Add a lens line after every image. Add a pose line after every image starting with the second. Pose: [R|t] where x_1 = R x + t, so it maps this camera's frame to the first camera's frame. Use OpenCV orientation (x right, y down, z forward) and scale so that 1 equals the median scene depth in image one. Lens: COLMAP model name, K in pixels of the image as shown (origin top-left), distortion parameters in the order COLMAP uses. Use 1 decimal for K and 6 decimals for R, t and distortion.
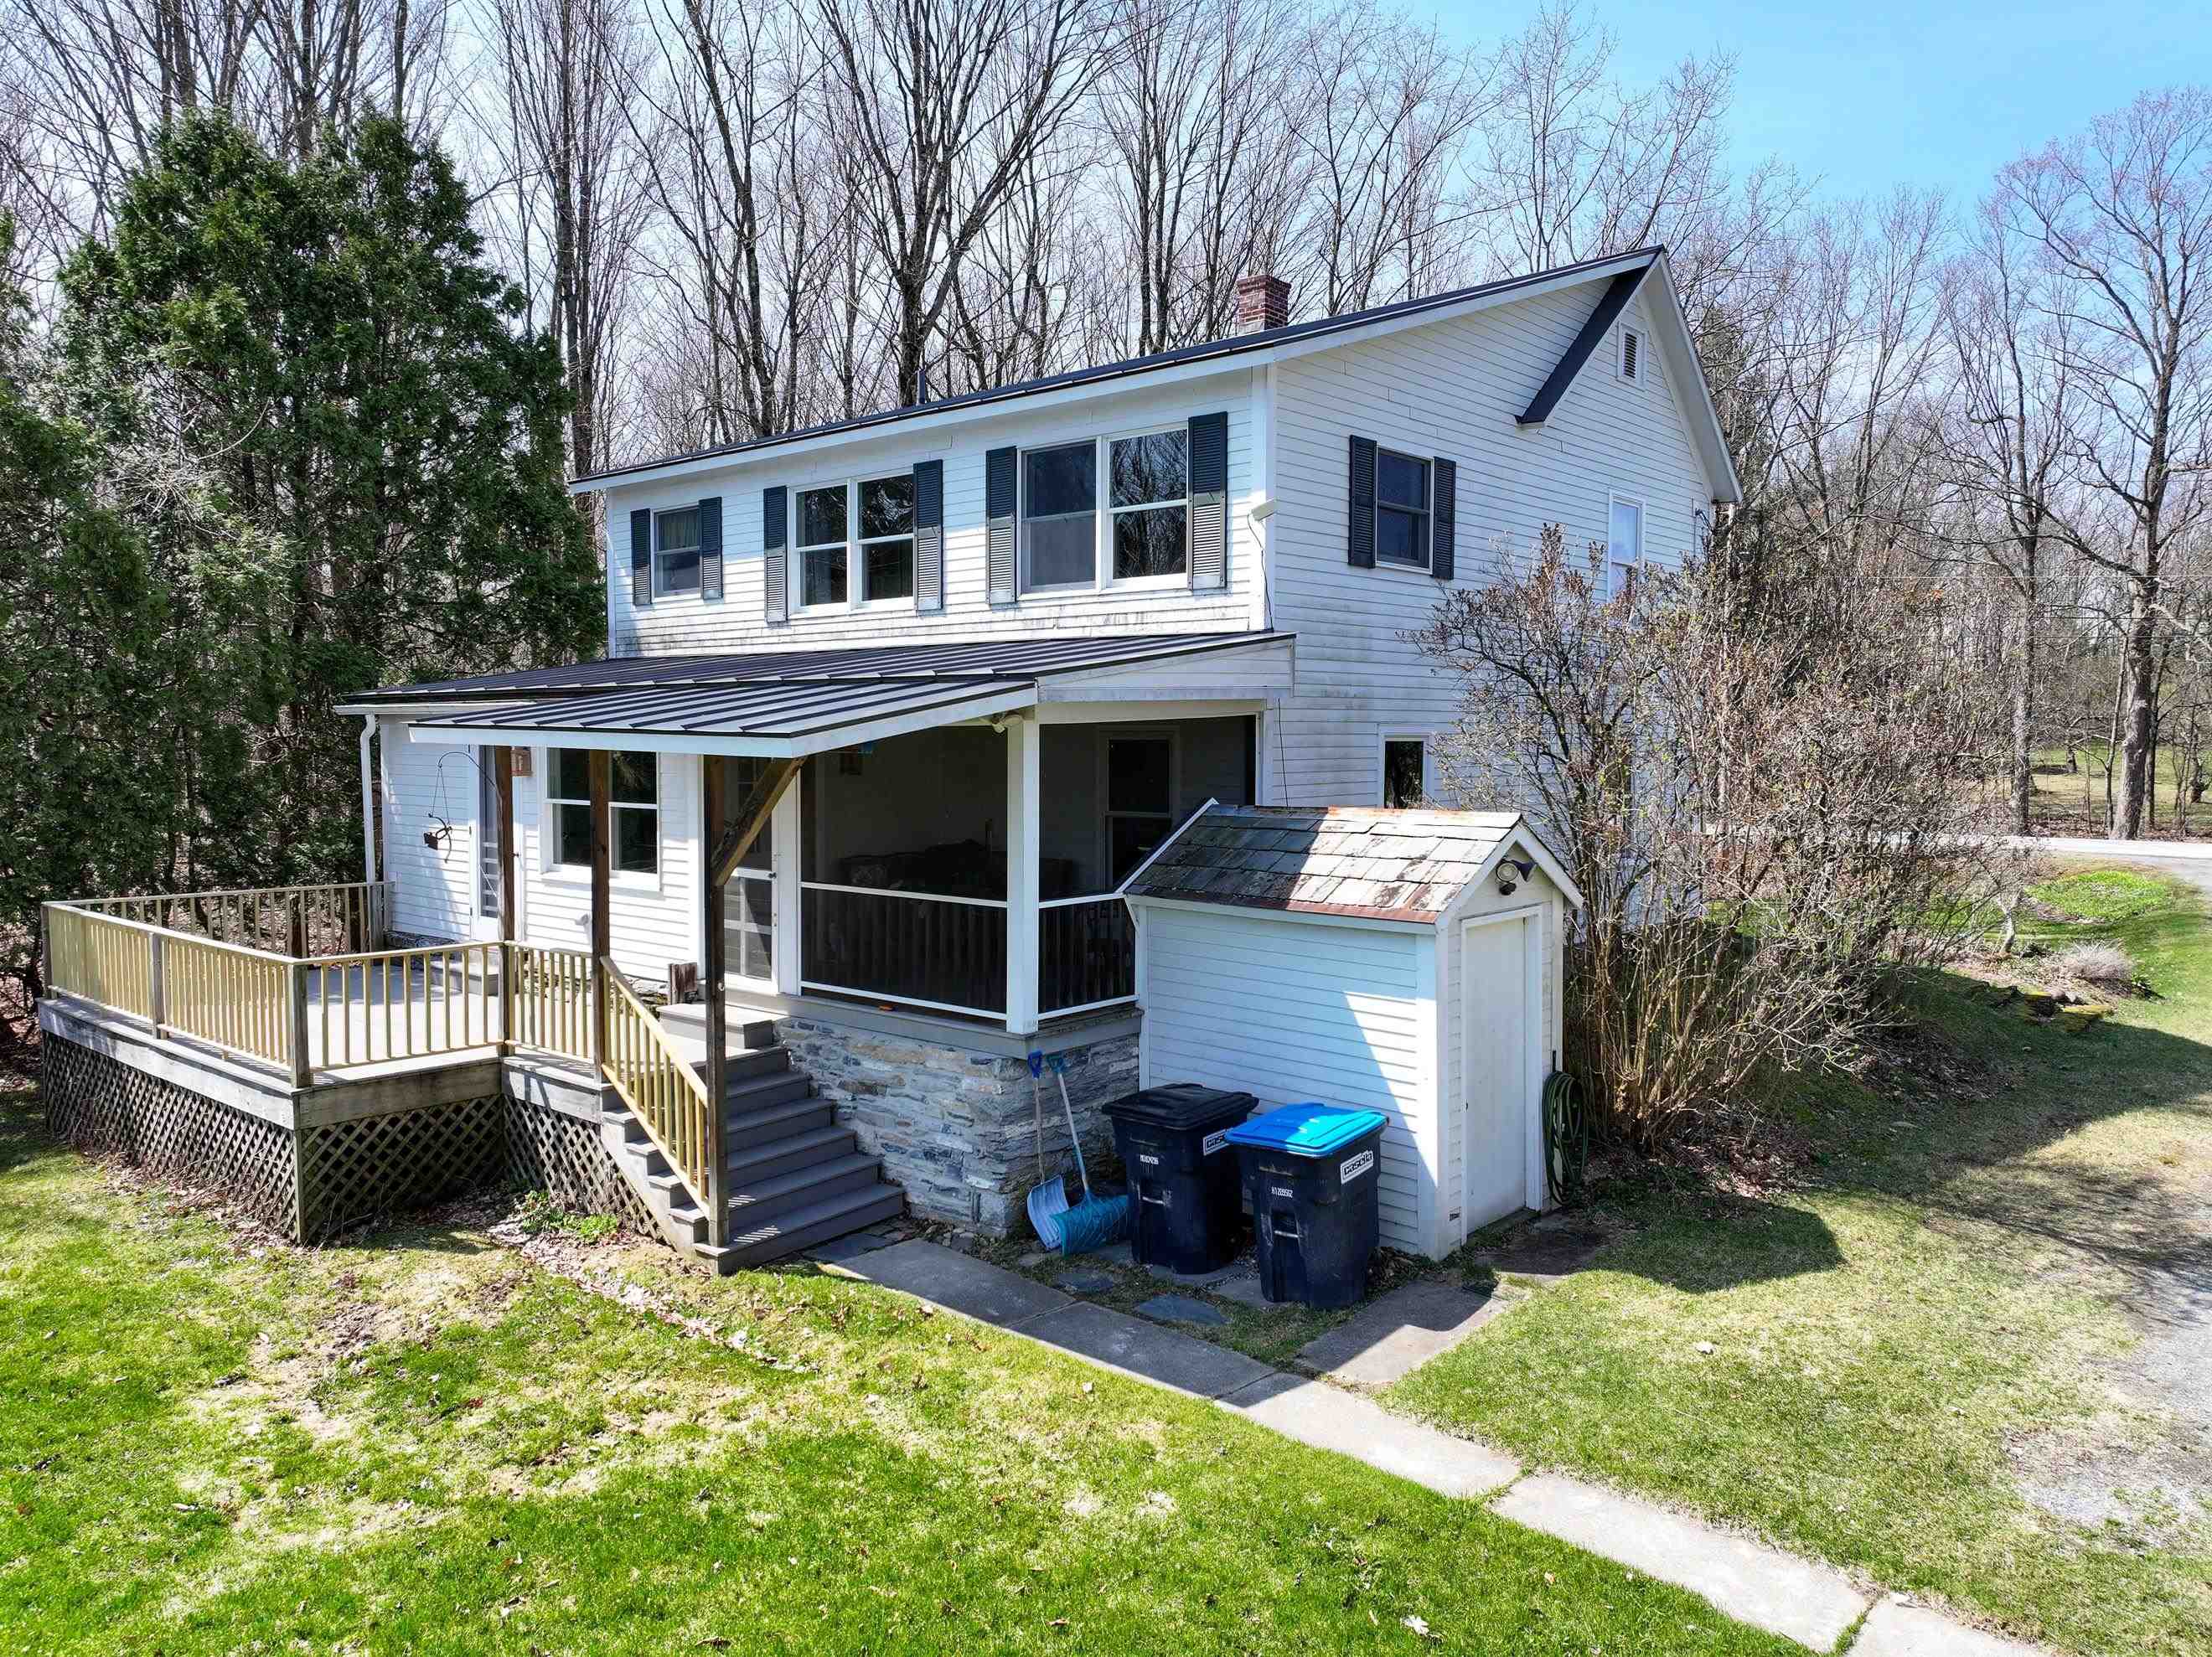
lens RADIAL K [[1570.0, 0, 1113.5], [0, 1570.0, 822.4], [0, 0, 1]] dist [-0.002450, 0.015773]
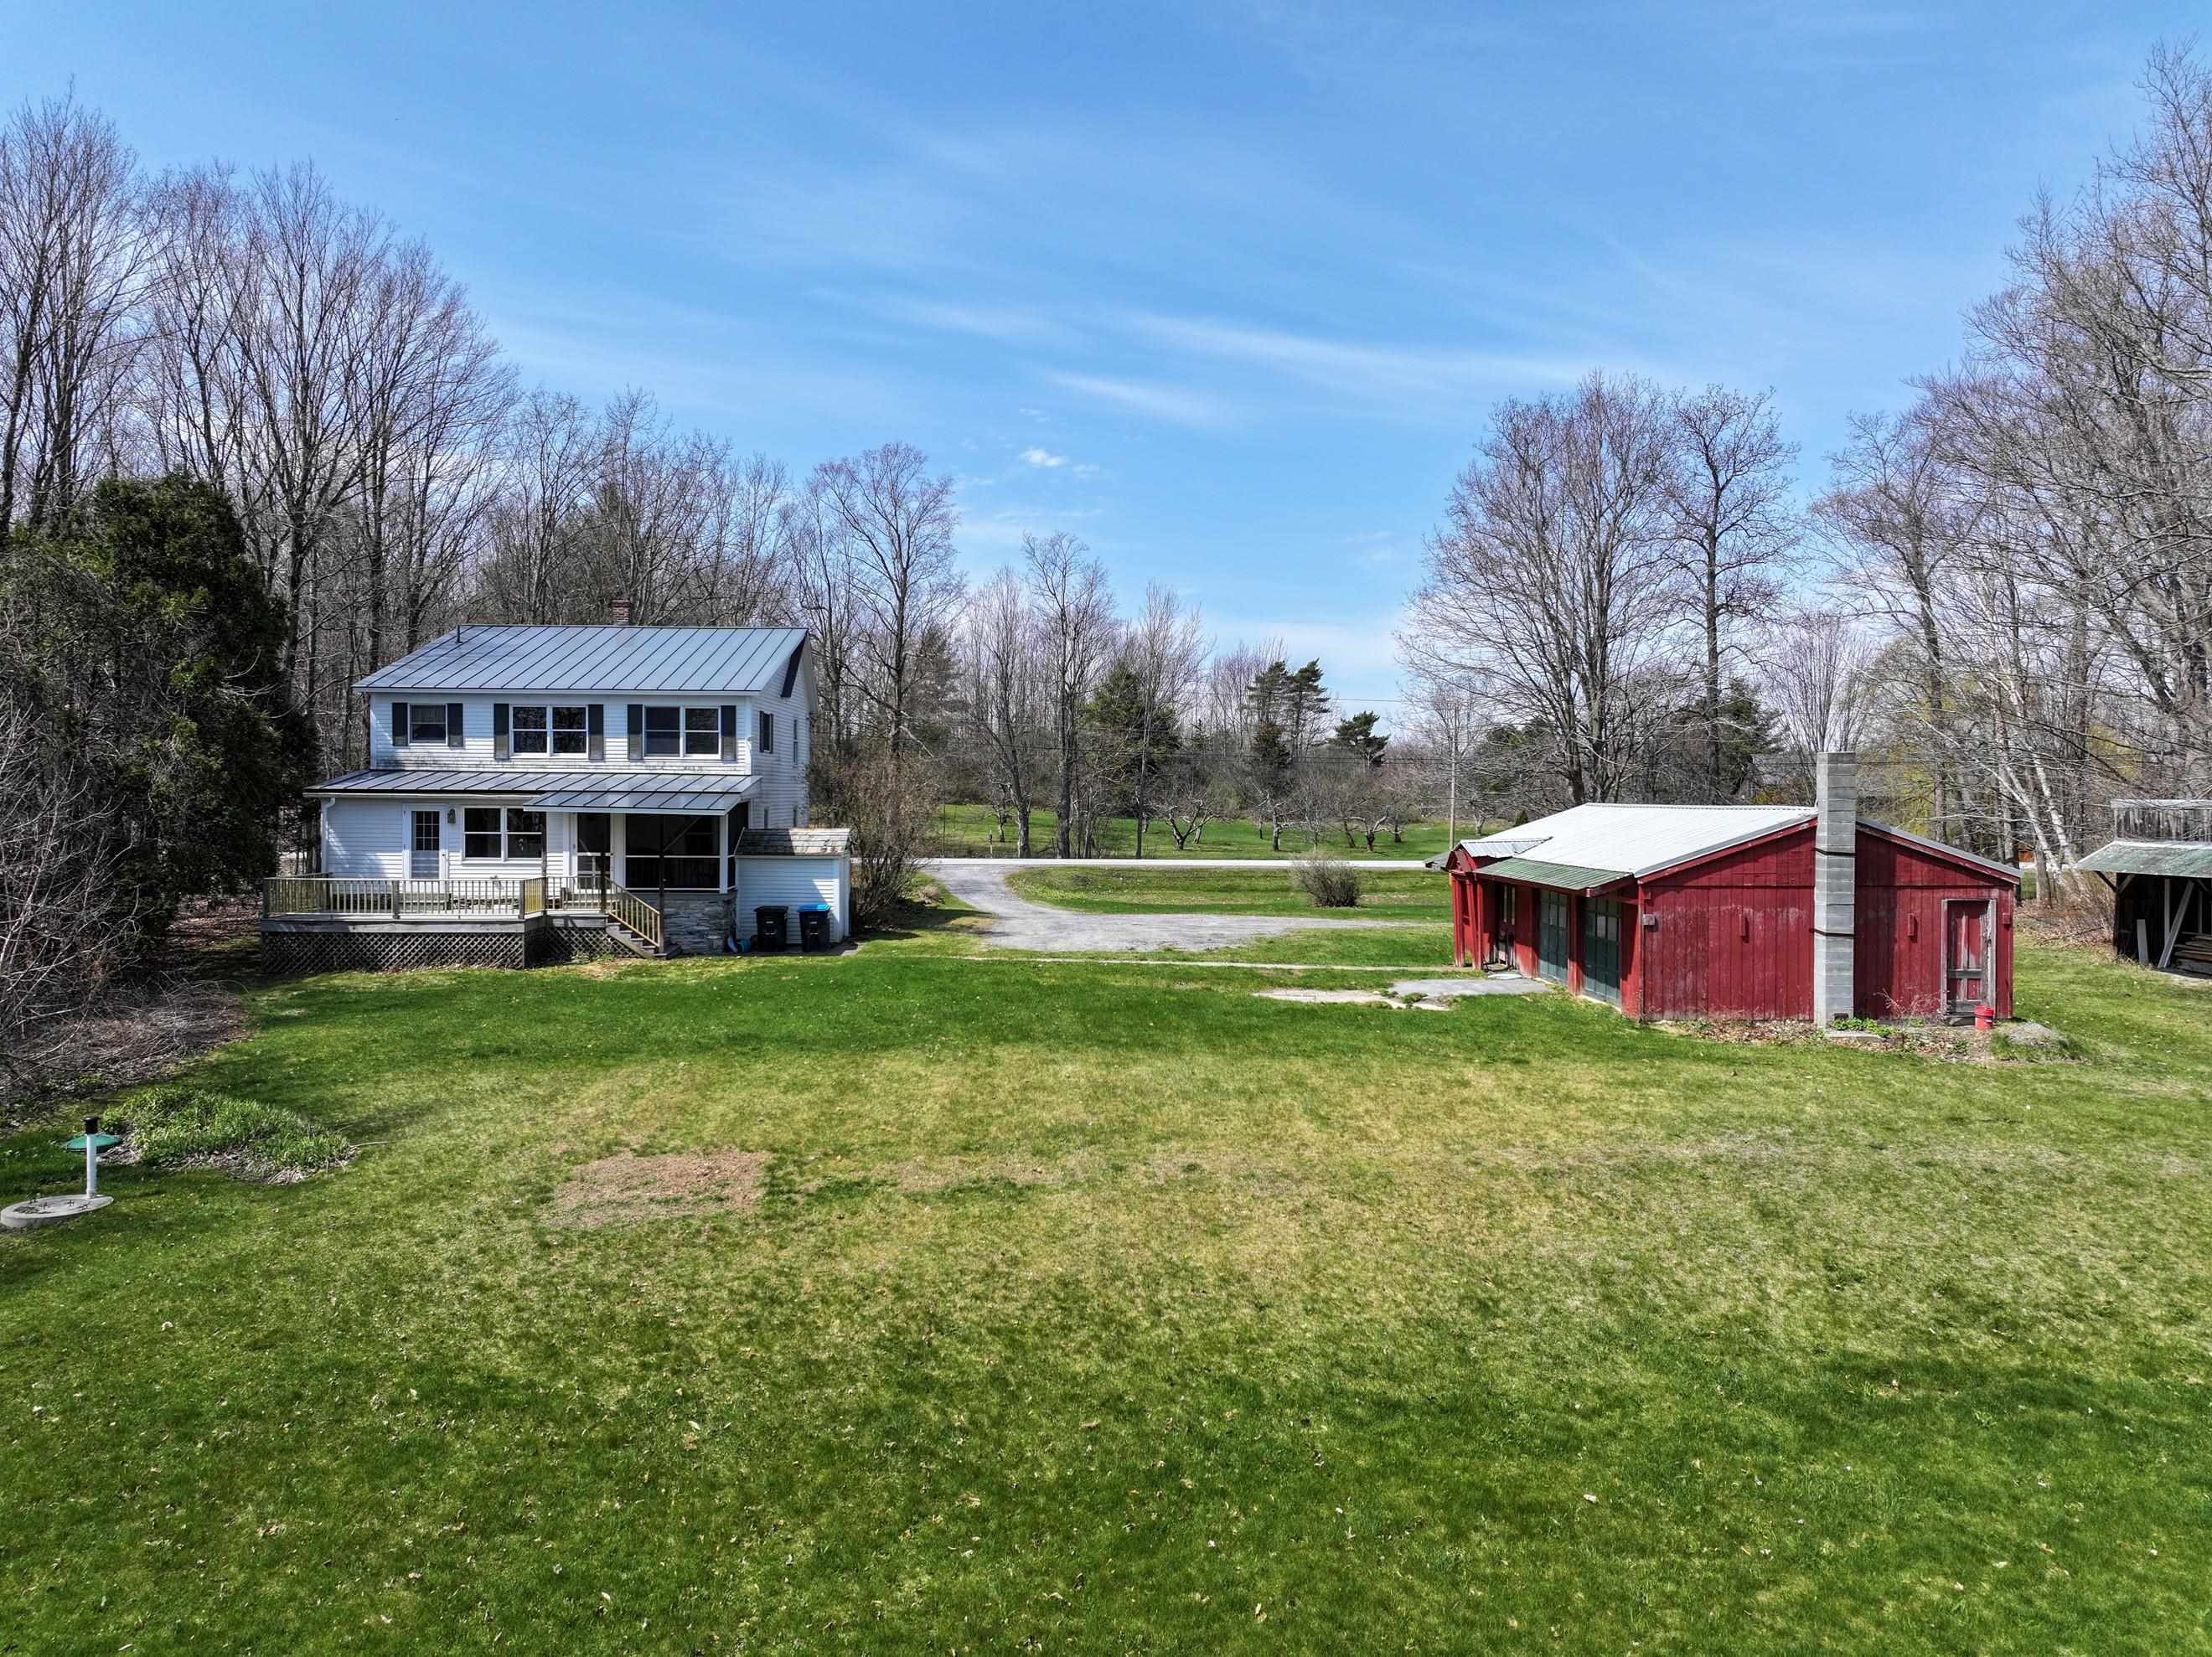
lens RADIAL K [[1570.0, 0, 1108.5], [0, 1570.0, 814.6], [0, 0, 1]] dist [-0.002450, 0.015773]
pose [[0.727879, -0.006736, 0.685673, -1.541752], [0.032934, 0.999141, -0.025146, 0.063170], [-0.684915, 0.040886, 0.727475, -1.798556]]
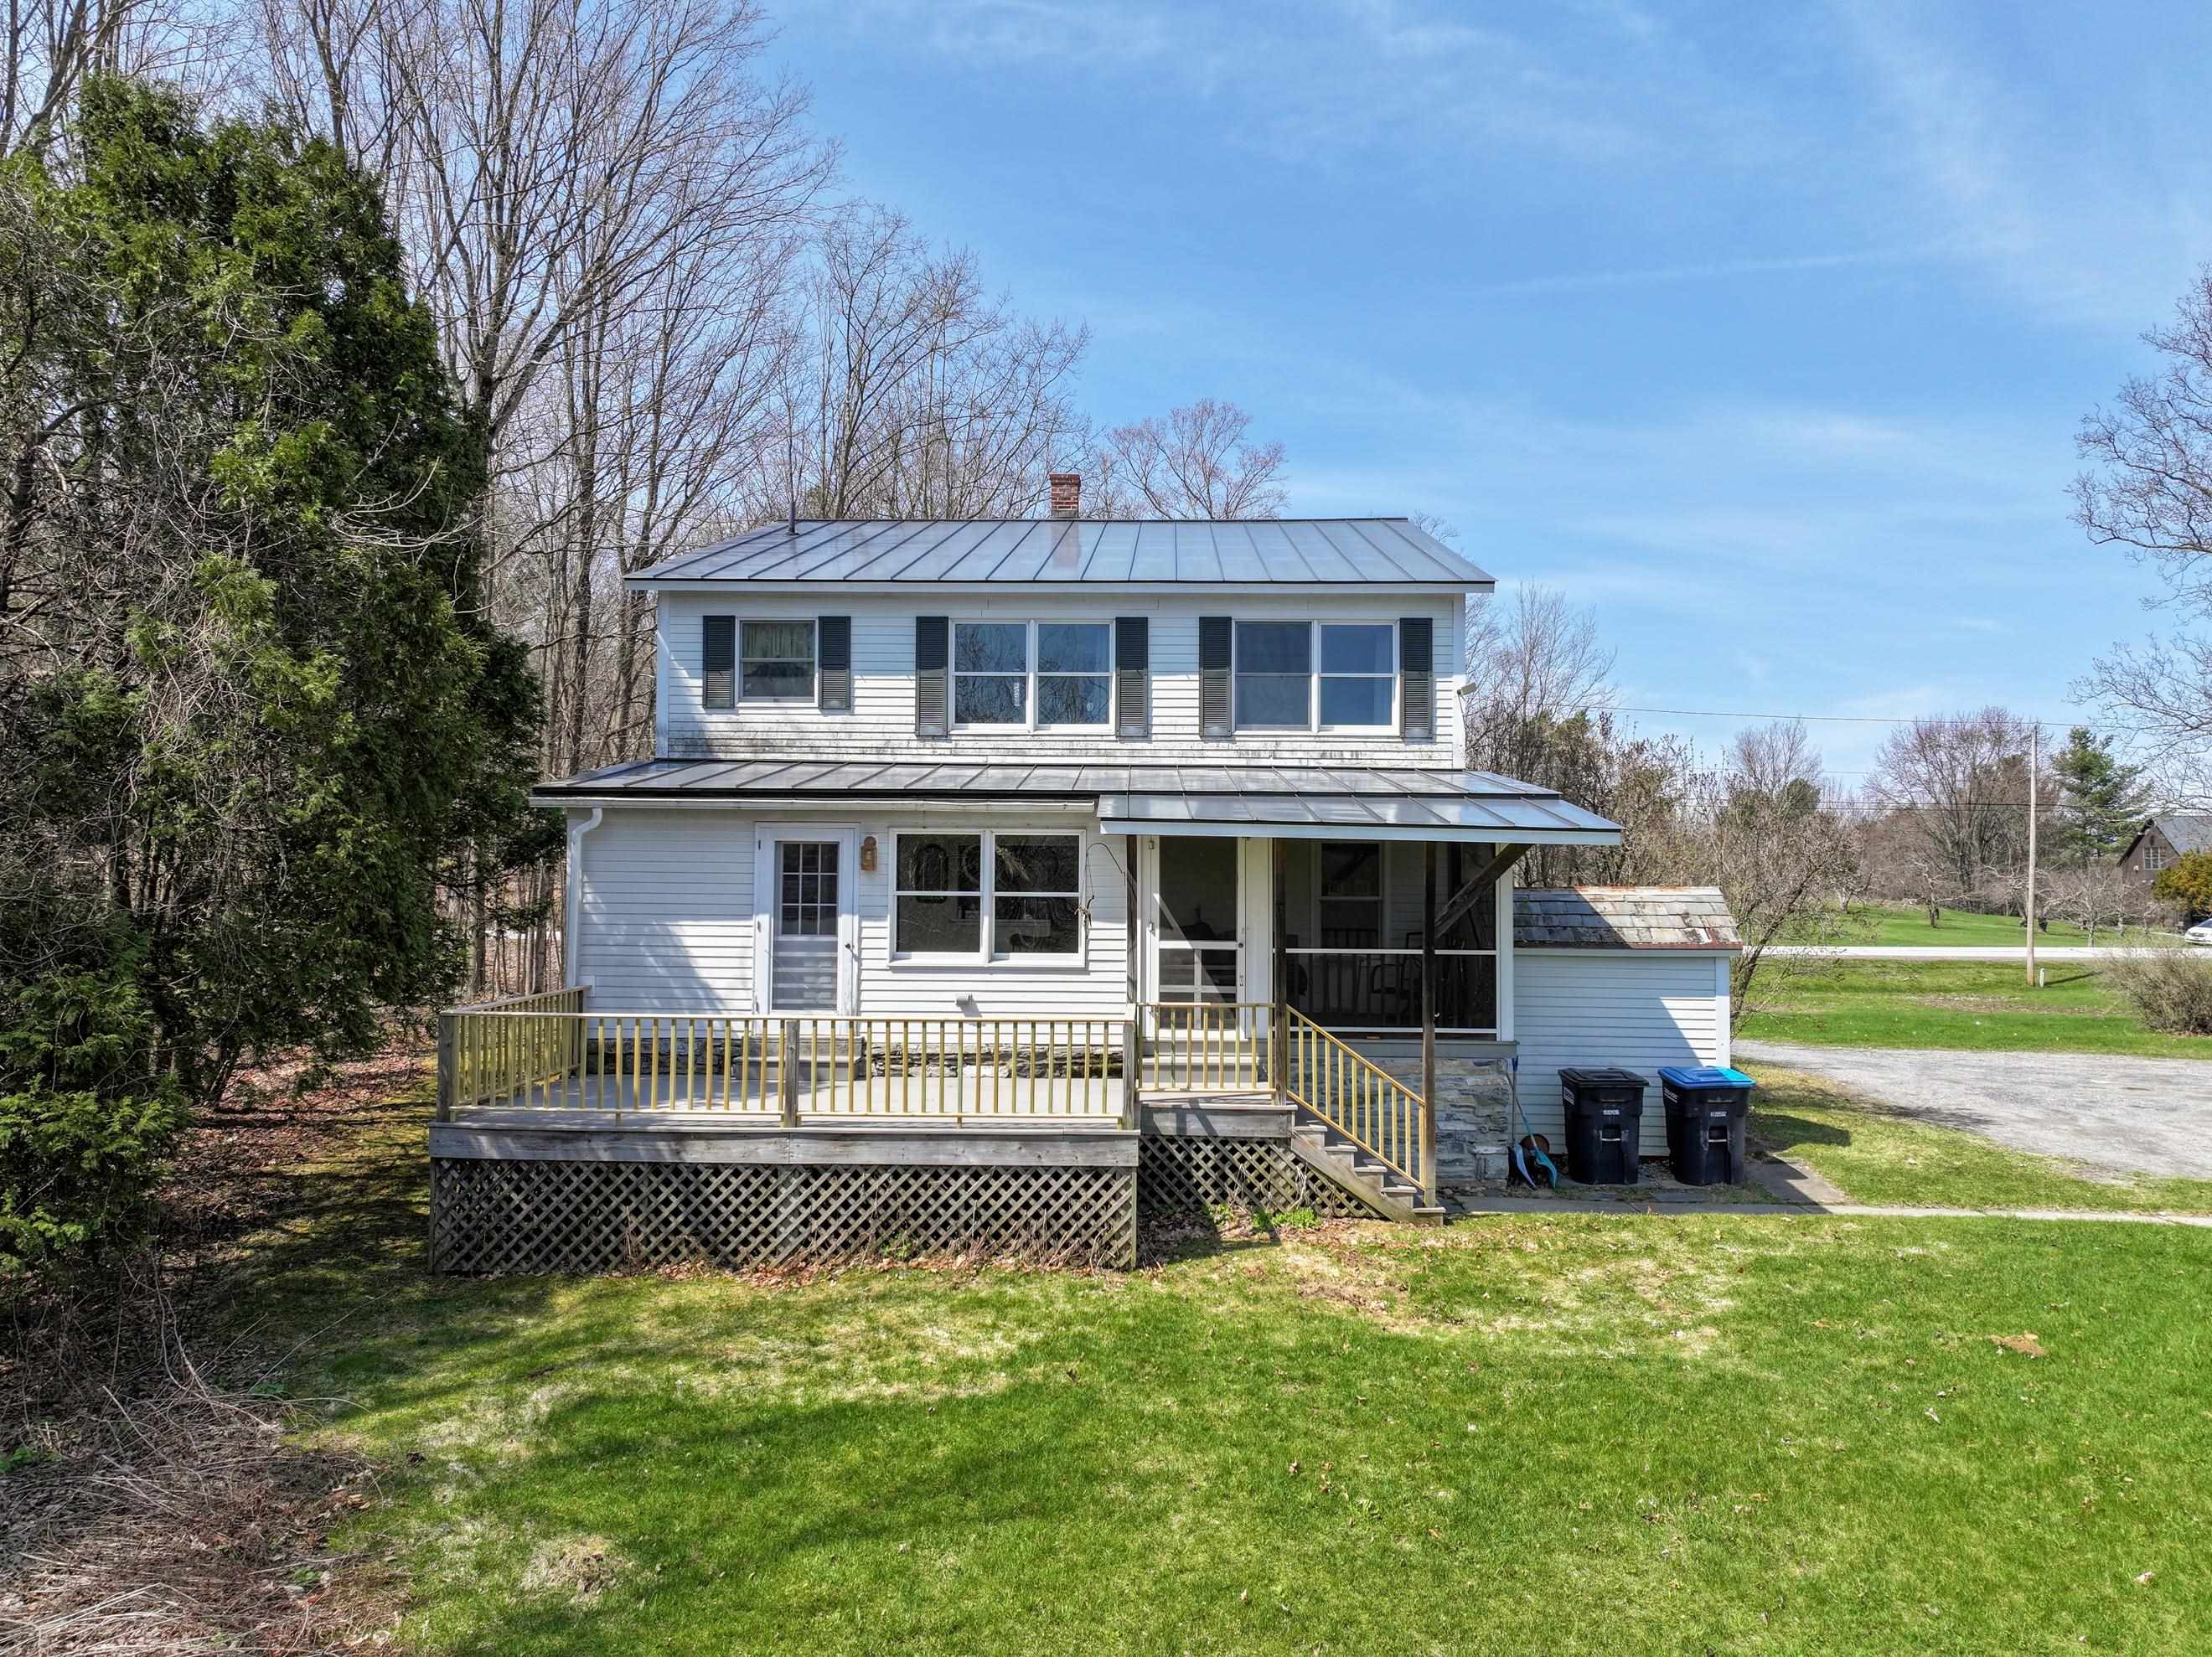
lens RADIAL K [[1570.0, 0, 1116.7], [0, 1570.0, 811.1], [0, 0, 1]] dist [-0.002450, 0.015773]
pose [[0.769518, 0.027702, 0.638024, -1.065991], [0.028416, 0.996584, -0.077543, 0.020818], [-0.637993, 0.077801, 0.766102, 0.084338]]
